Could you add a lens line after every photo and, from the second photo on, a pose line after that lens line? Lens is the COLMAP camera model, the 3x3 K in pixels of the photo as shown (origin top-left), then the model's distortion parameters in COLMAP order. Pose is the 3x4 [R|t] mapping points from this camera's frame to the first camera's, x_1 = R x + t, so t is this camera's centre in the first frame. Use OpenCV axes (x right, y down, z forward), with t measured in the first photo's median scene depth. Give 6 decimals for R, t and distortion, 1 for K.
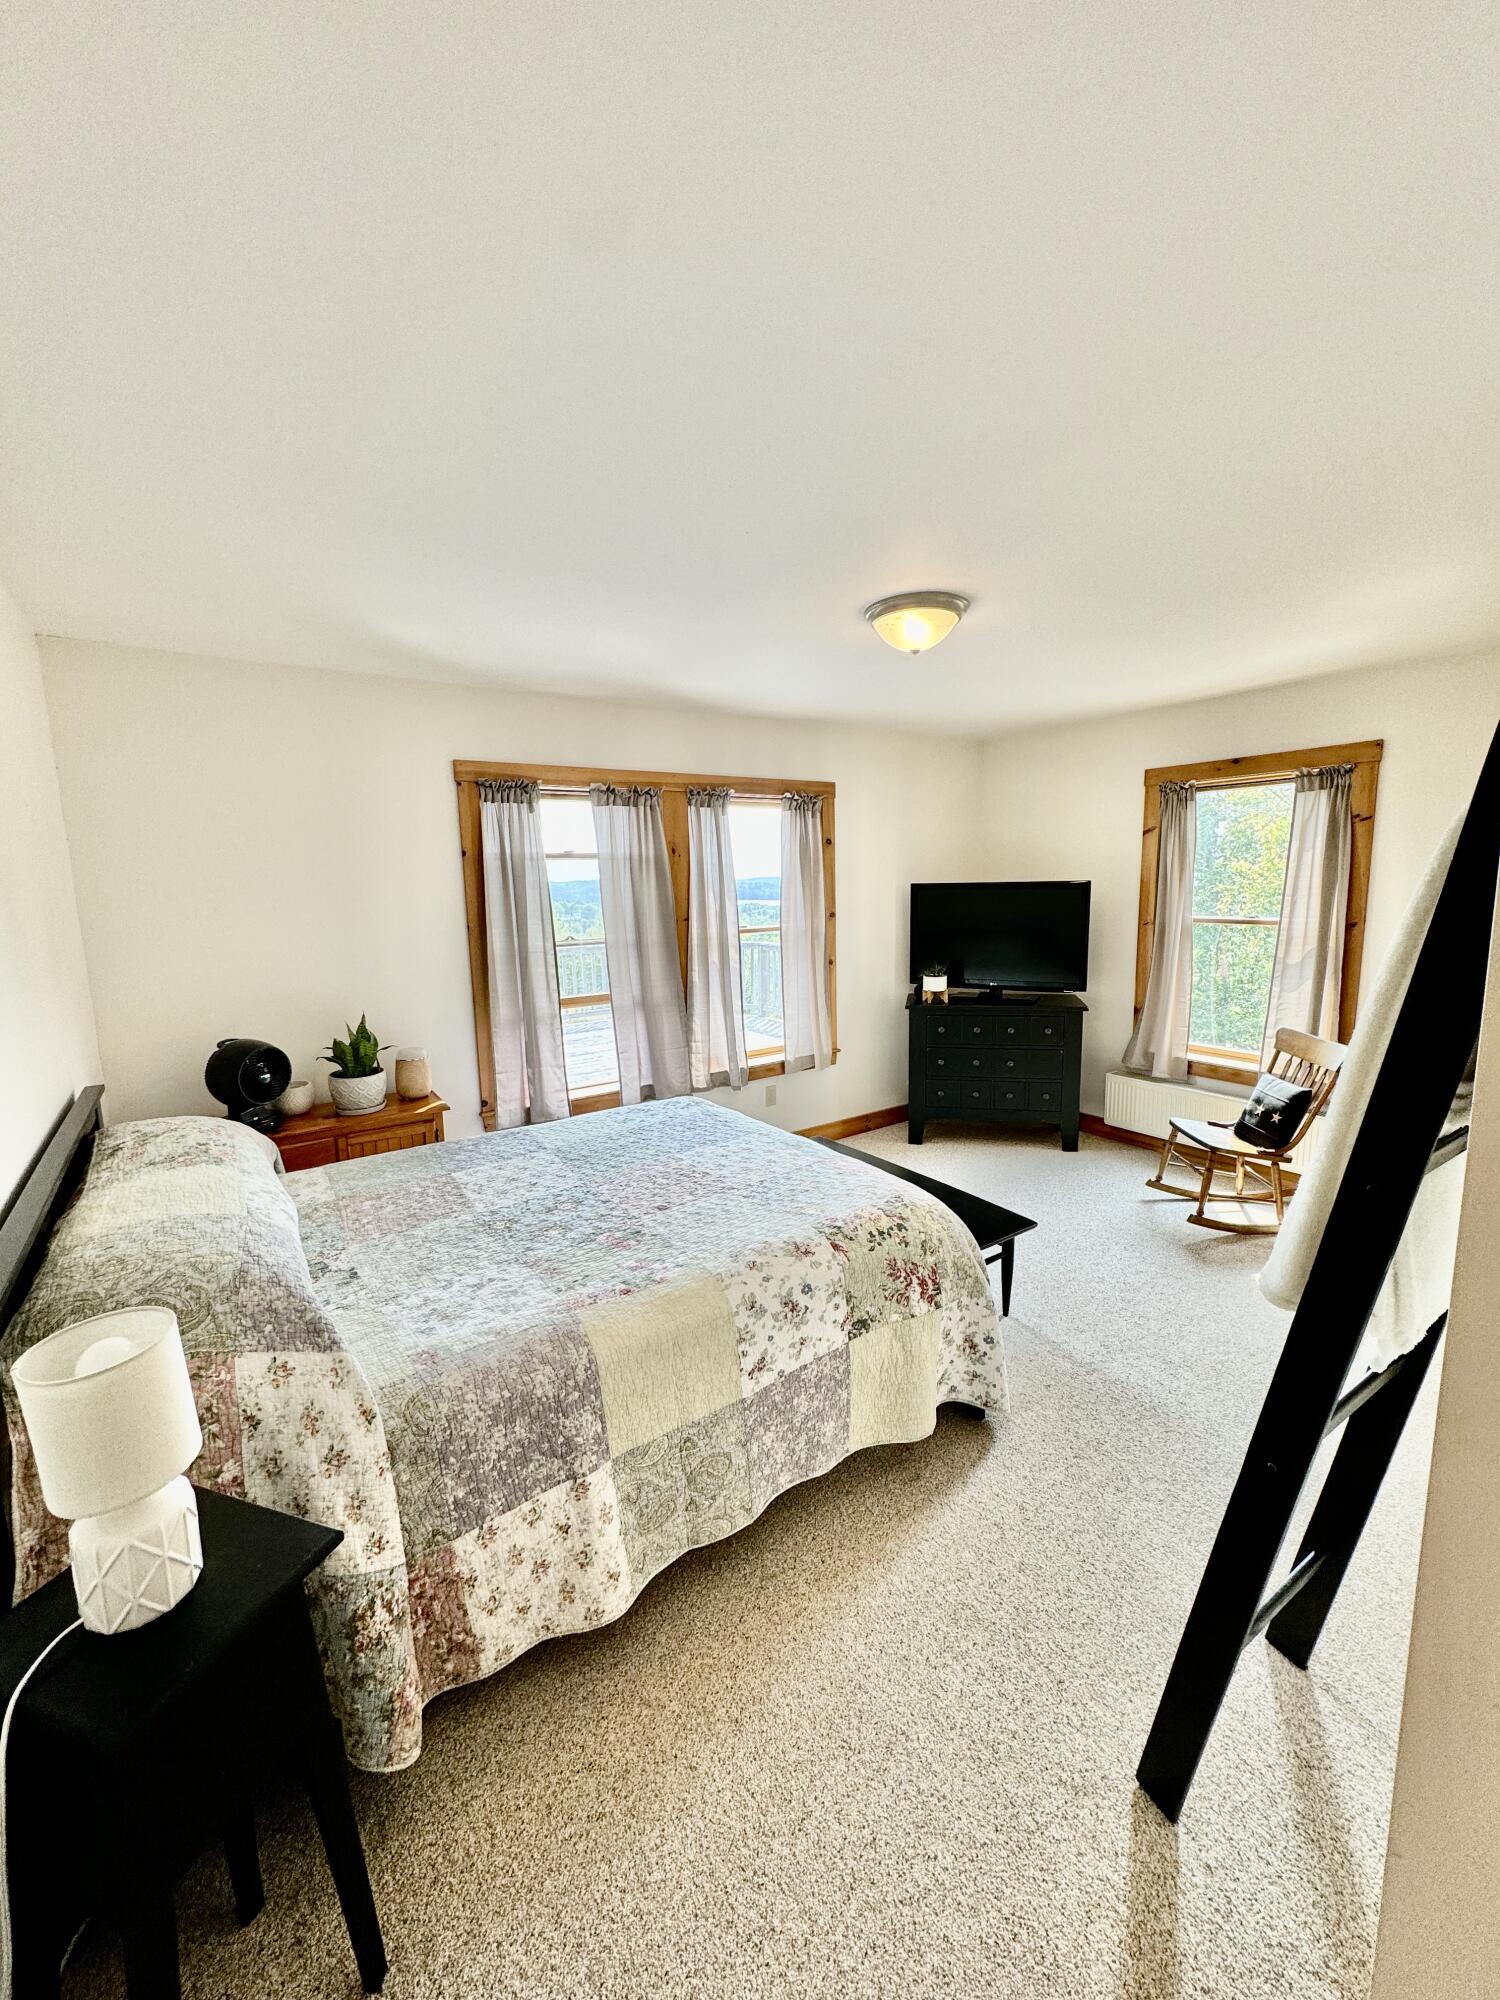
lens RADIAL K [[795.1, 0, 757.5], [0, 795.1, 1006.8], [0, 0, 1]] dist [-0.001474, -0.000568]
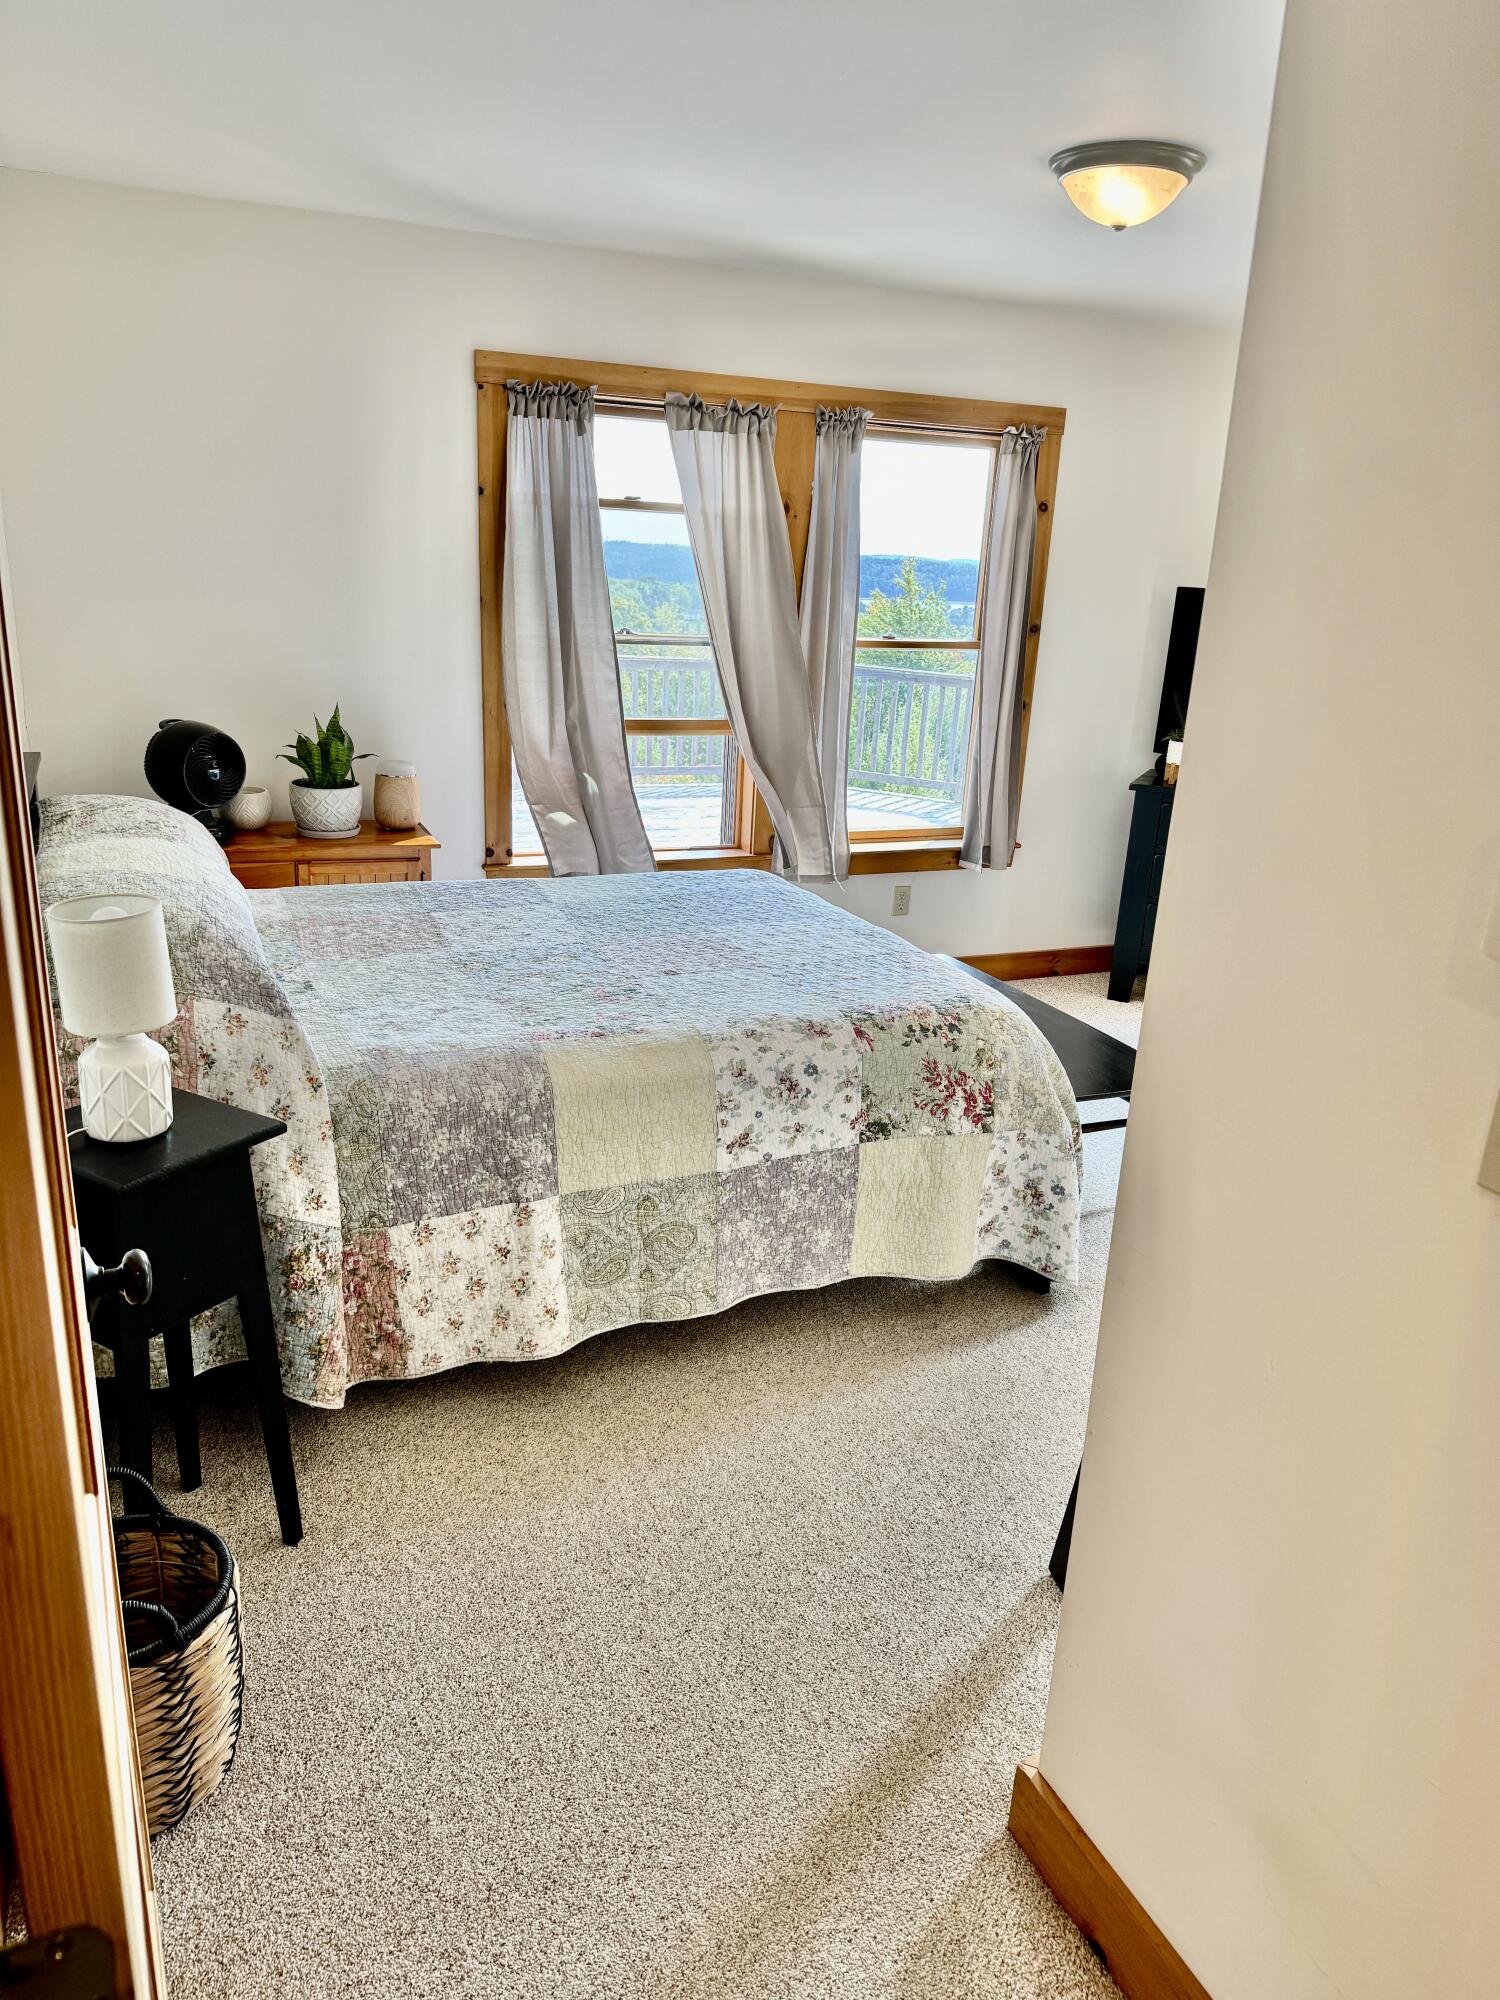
lens RADIAL K [[1400.0, 0, 769.5], [0, 1400.0, 1019.0], [0, 0, 1]] dist [0.067129, -0.068082]
pose [[0.979826, 0.127487, -0.153911, 0.210448], [-0.101936, 0.981211, 0.163810, 0.056699], [0.171903, -0.144816, 0.974412, -0.389153]]
